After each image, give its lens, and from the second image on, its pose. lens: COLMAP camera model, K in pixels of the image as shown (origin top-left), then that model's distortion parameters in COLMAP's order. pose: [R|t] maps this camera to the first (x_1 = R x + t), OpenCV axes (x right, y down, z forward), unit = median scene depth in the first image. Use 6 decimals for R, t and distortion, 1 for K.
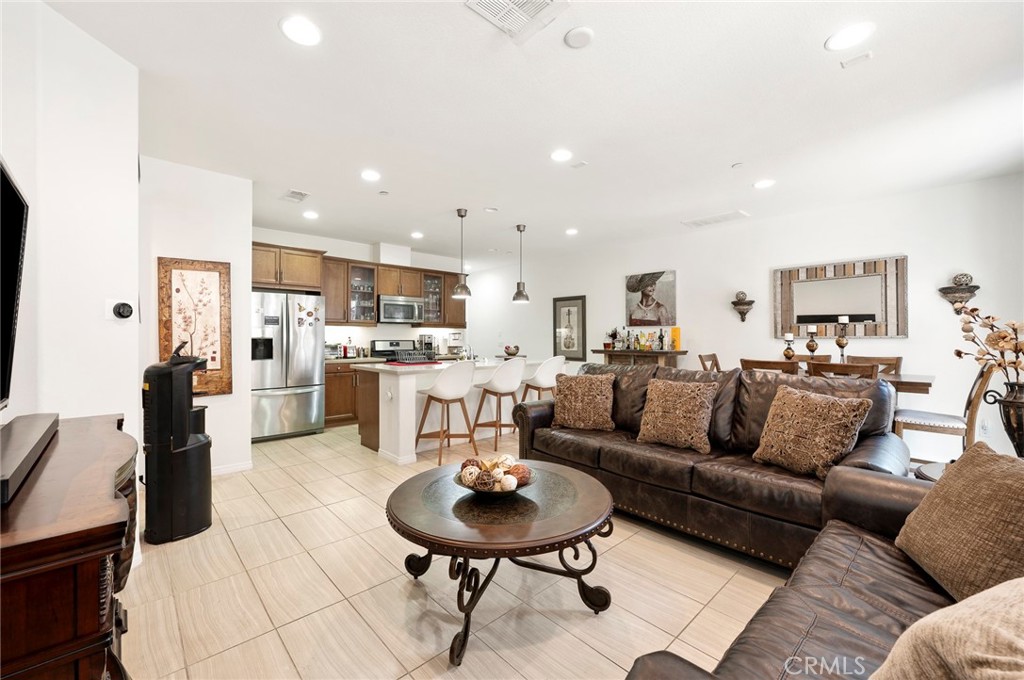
lens RADIAL K [[413.1, 0, 512.0], [0, 413.1, 340.0], [0, 0, 1]] dist [-0.000091, 0.000014]
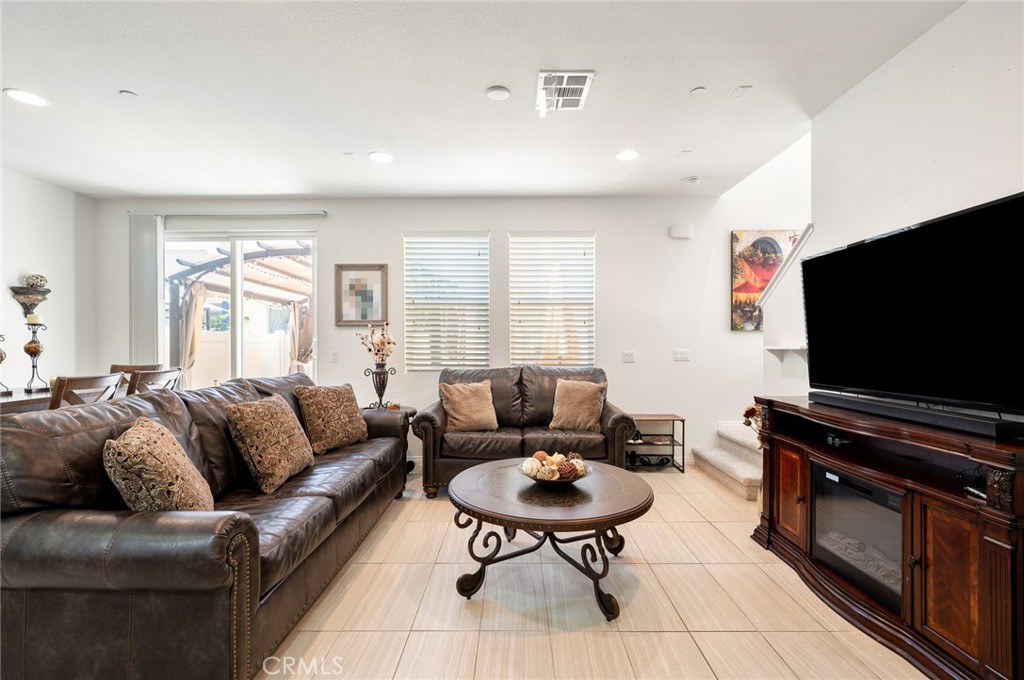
lens RADIAL K [[454.6, 0, 512.0], [0, 454.6, 340.0], [0, 0, 1]] dist [-0.000084, -0.000281]
pose [[-0.724882, 0.000644, 0.688873, -0.408369], [0.005313, 0.999975, 0.004656, -0.011535], [-0.688853, 0.007035, -0.724867, 1.053637]]
